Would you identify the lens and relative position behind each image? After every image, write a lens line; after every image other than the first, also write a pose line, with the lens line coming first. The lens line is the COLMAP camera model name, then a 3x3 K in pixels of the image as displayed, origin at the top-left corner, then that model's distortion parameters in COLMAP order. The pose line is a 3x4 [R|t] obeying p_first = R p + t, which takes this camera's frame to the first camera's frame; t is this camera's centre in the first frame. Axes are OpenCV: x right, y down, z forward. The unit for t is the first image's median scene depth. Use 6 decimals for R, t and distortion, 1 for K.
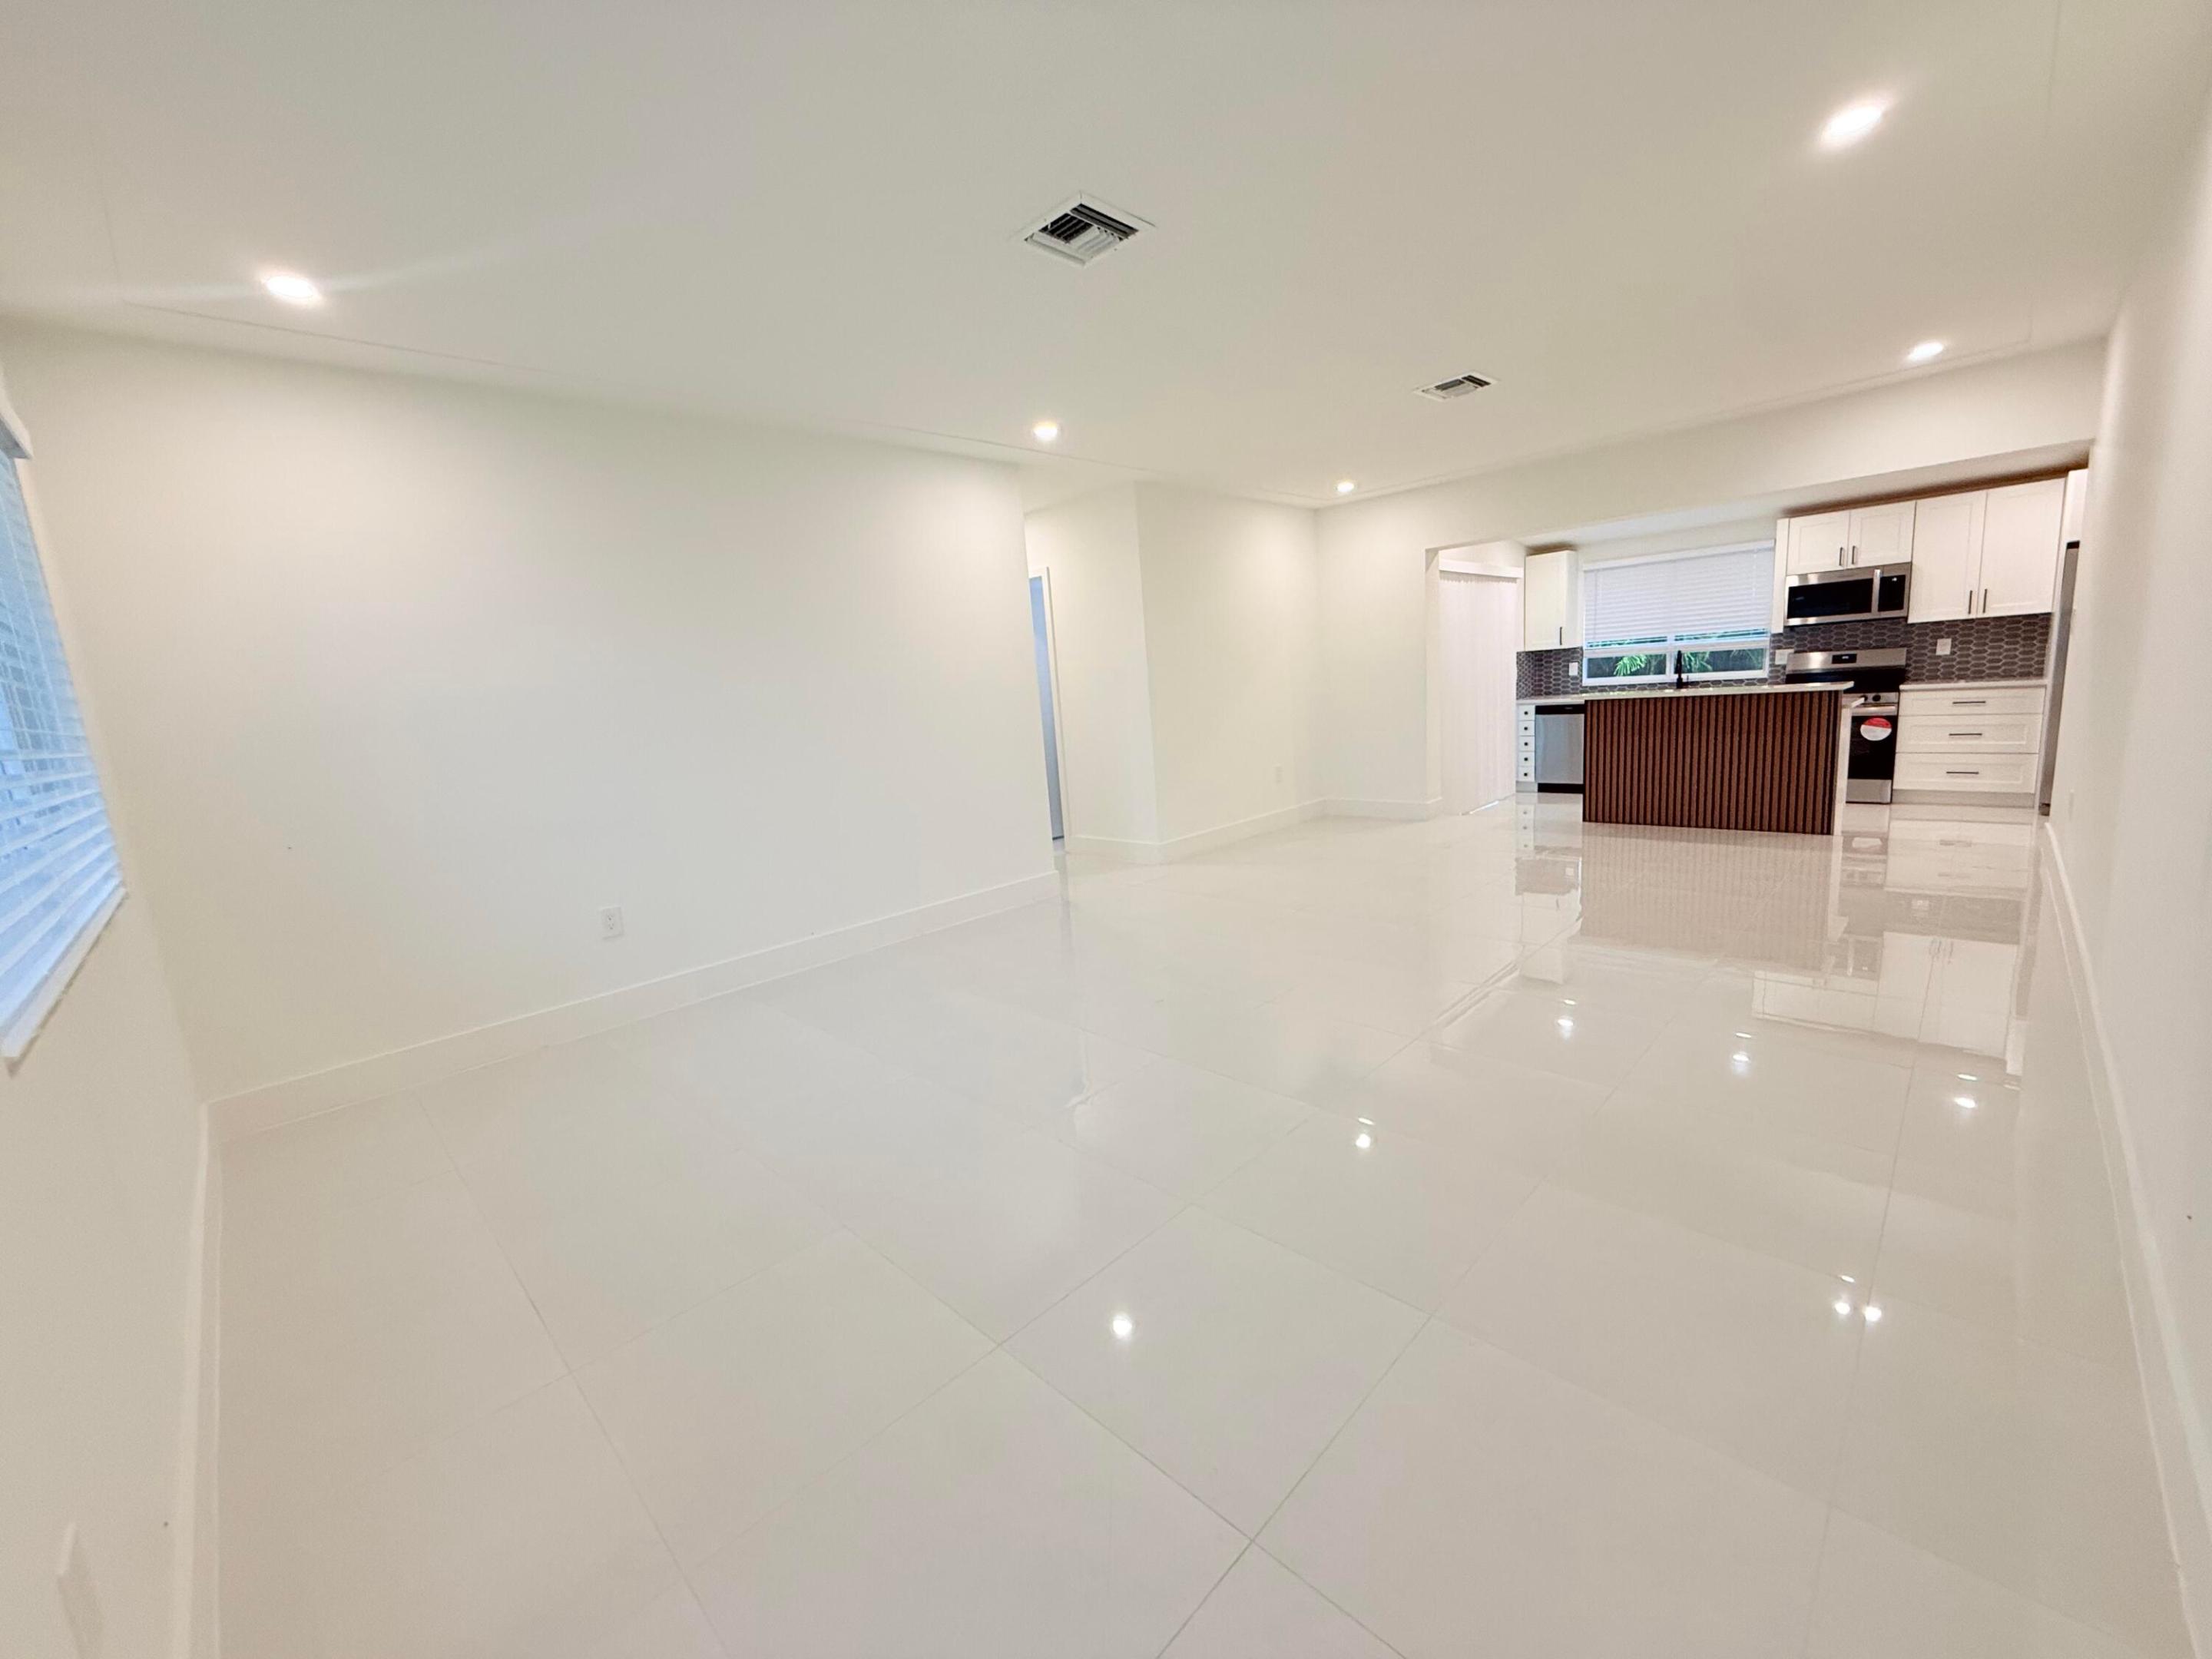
lens RADIAL K [[882.3, 0, 1100.0], [0, 882.3, 830.5], [0, 0, 1]] dist [-0.001675, -0.000242]
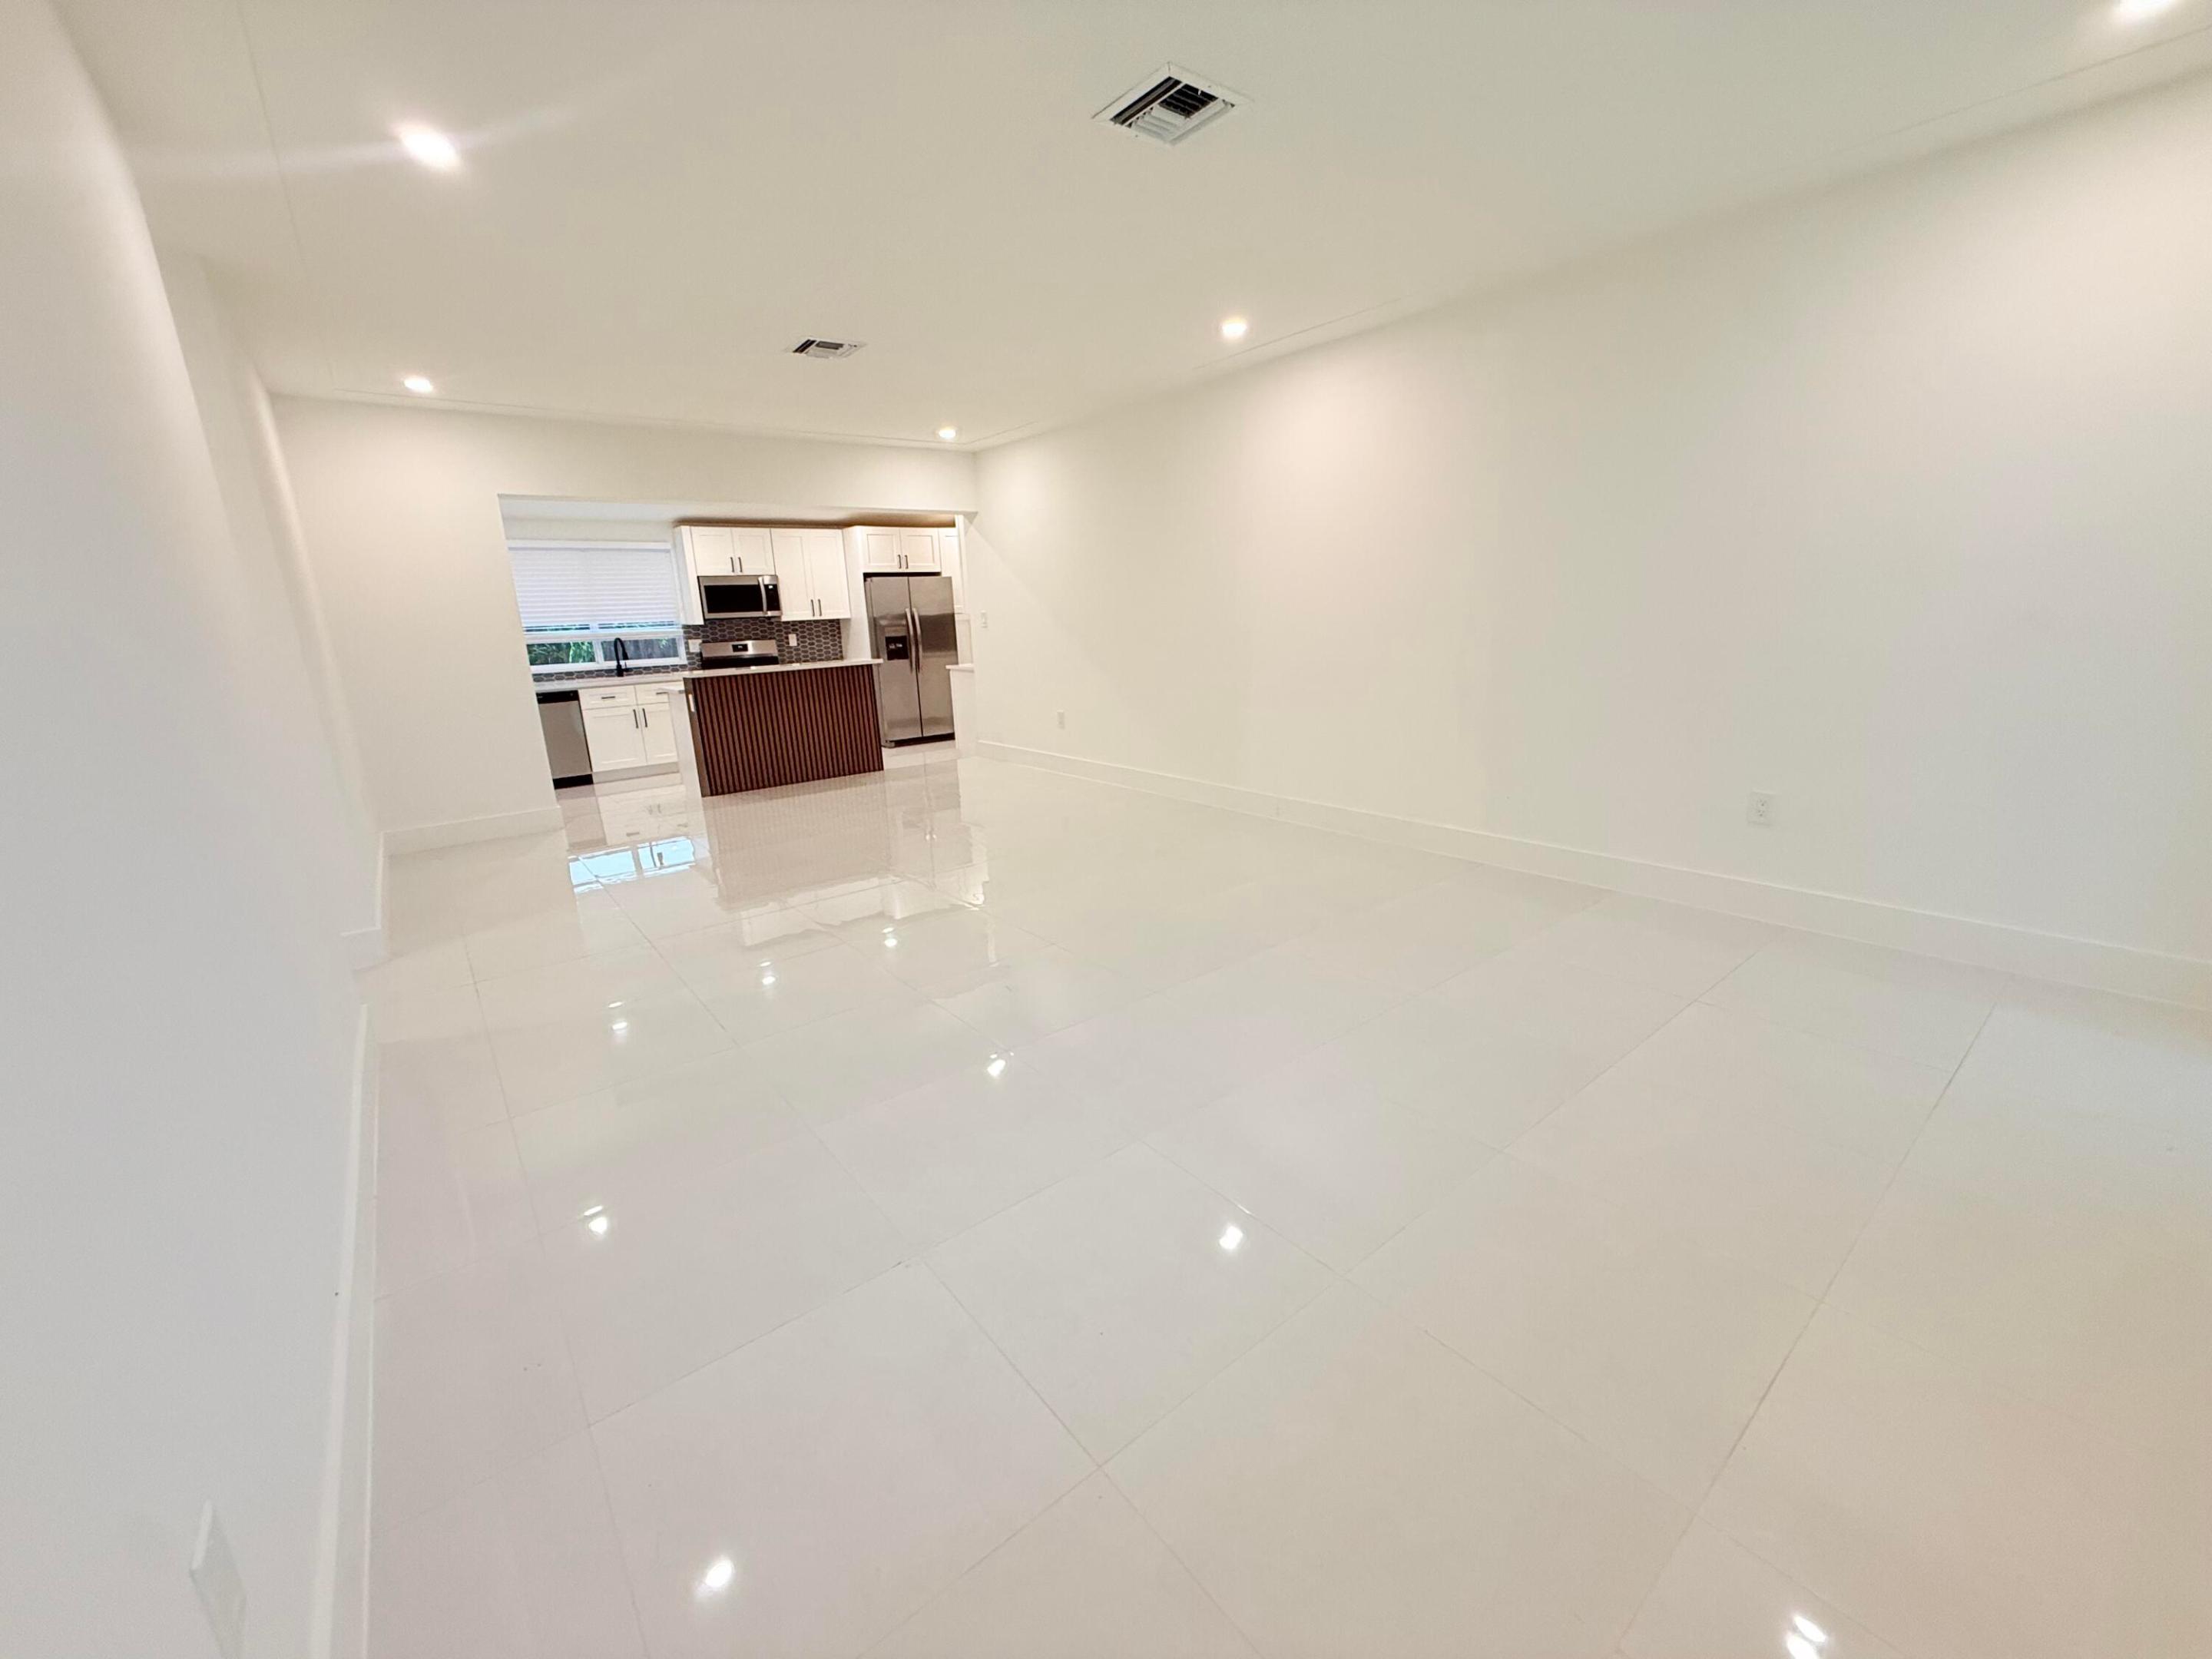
lens RADIAL K [[882.3, 0, 1100.0], [0, 882.3, 830.5], [0, 0, 1]] dist [-0.001675, -0.000242]
pose [[0.105902, -0.174954, 0.978865, -0.391989], [0.194457, 0.969038, 0.152160, -0.036612], [-0.975178, 0.174233, 0.136644, 0.394946]]
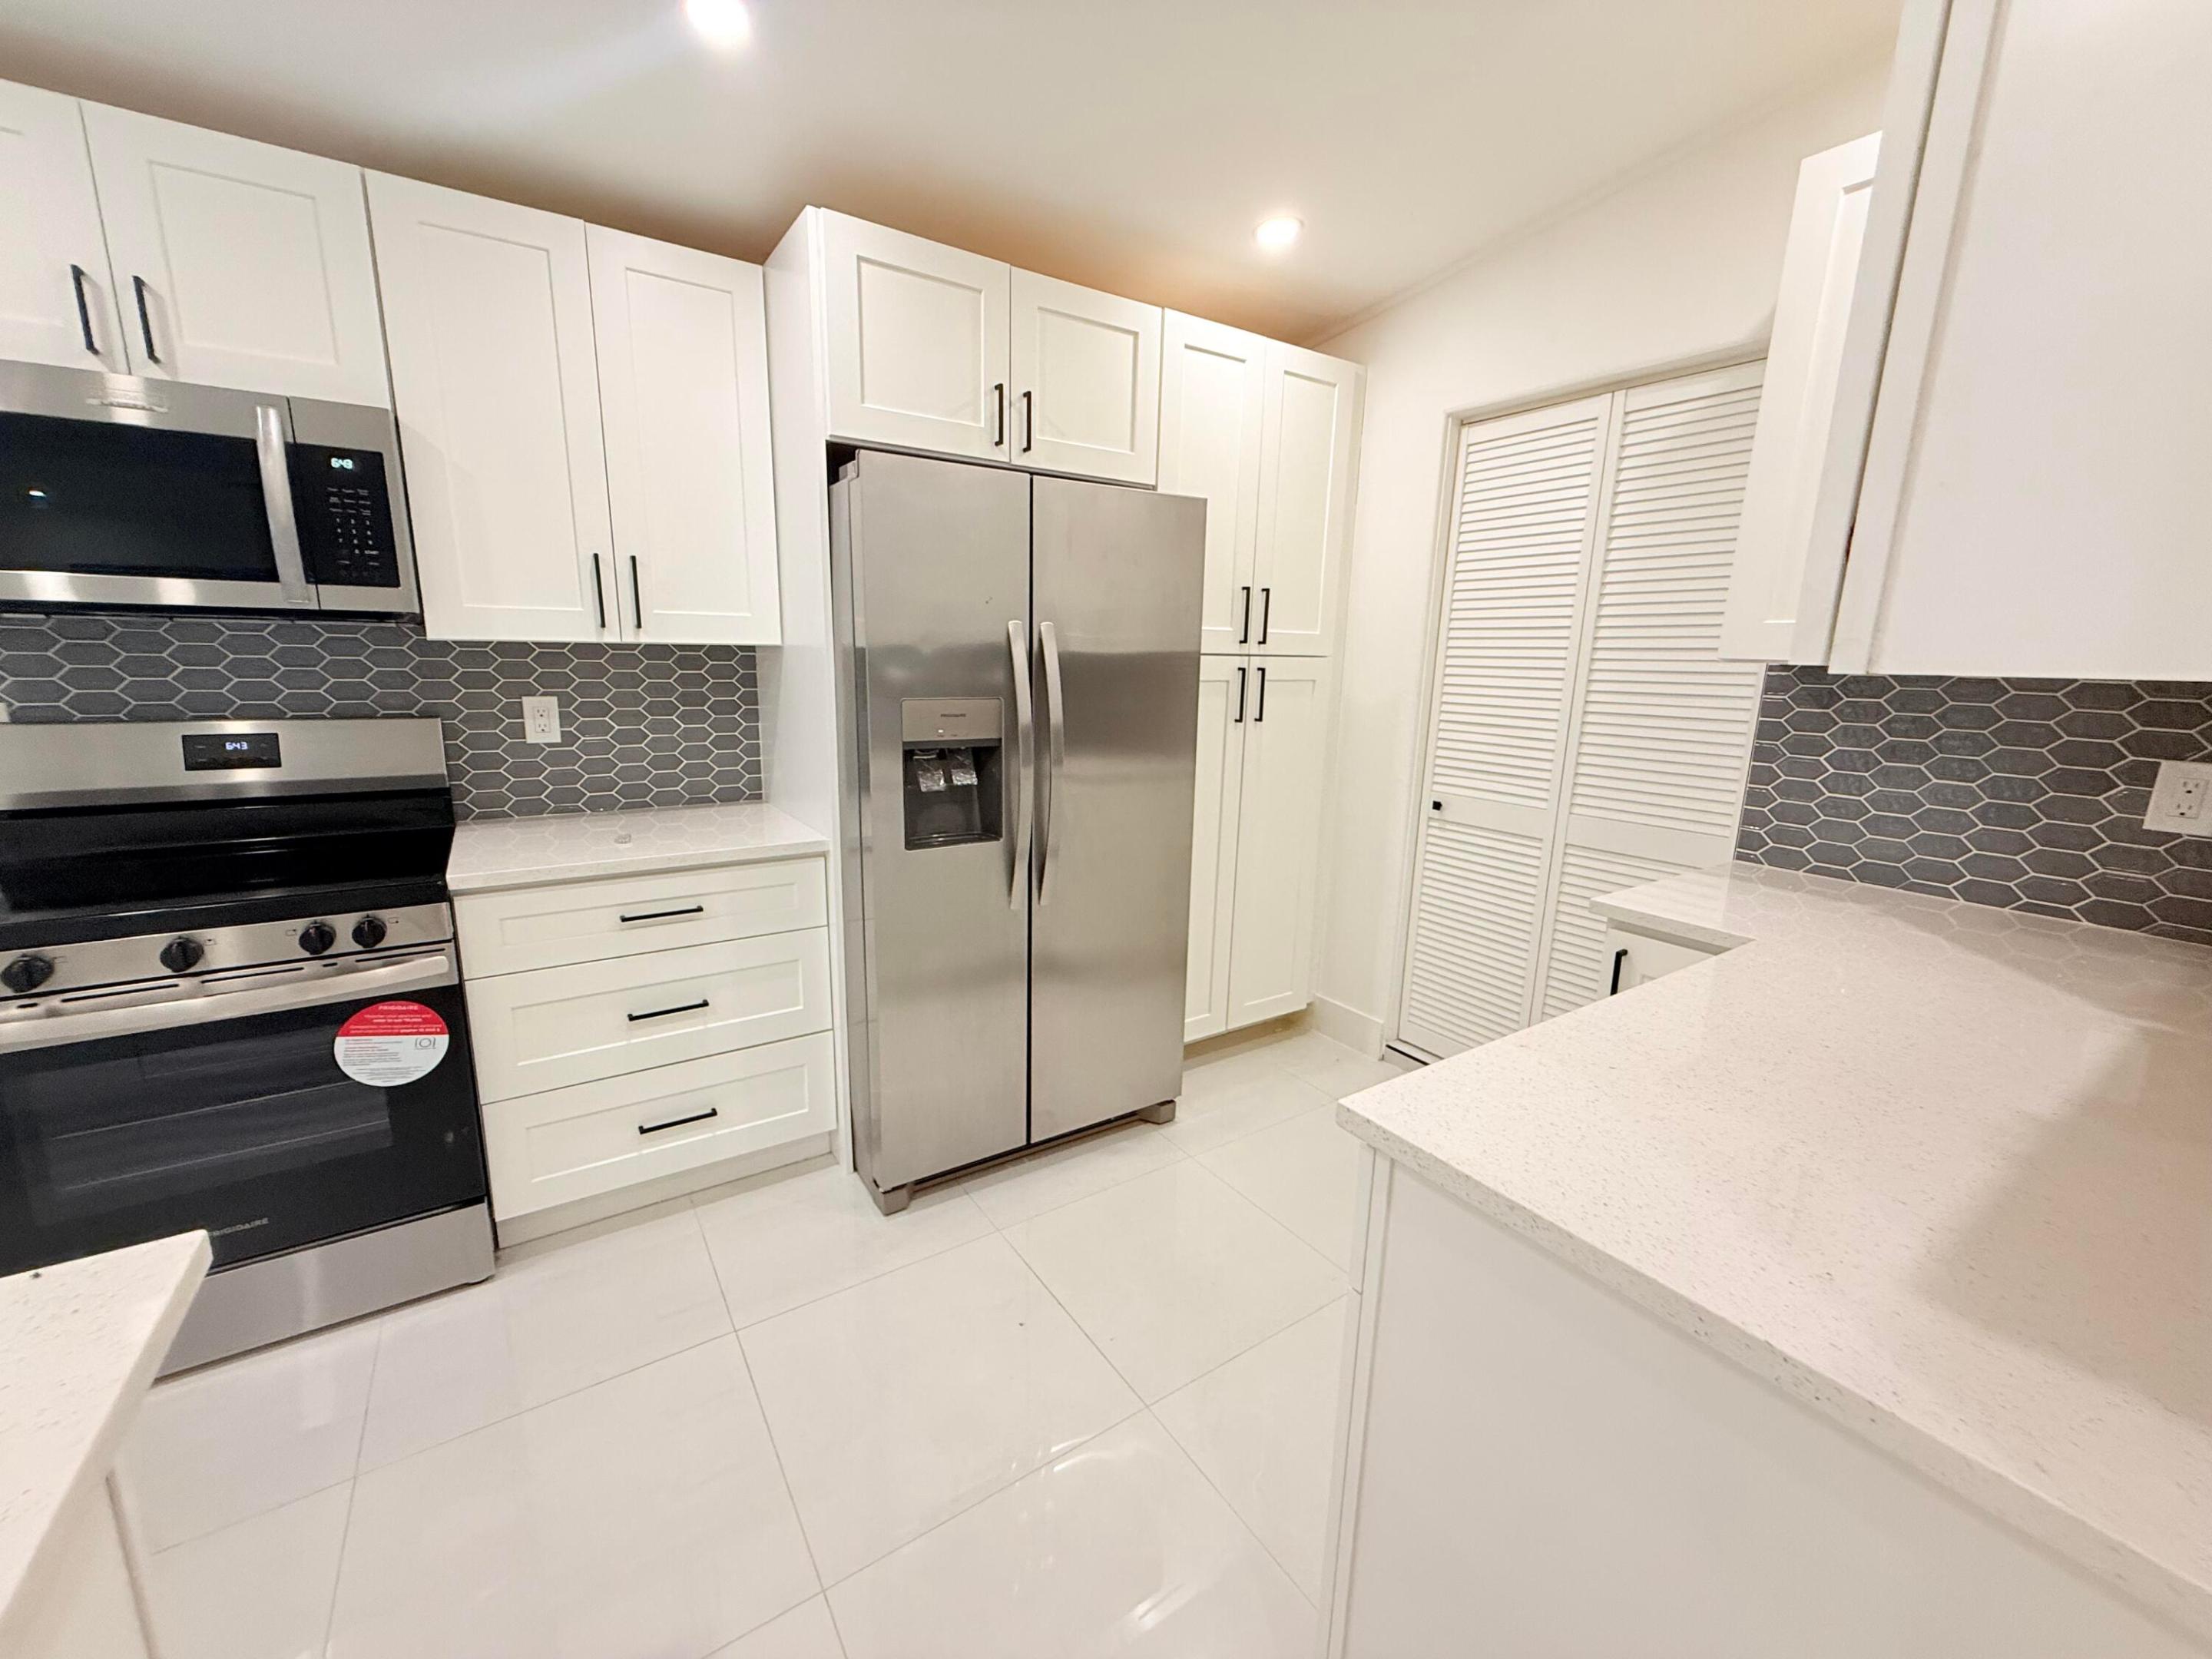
lens RADIAL K [[882.3, 0, 1100.0], [0, 882.3, 830.5], [0, 0, 1]] dist [-0.001675, -0.000242]
pose [[0.197723, -0.119660, 0.972927, 0.665790], [0.127186, 0.987263, 0.095576, -0.171510], [-0.971972, 0.104845, 0.210424, 0.724578]]
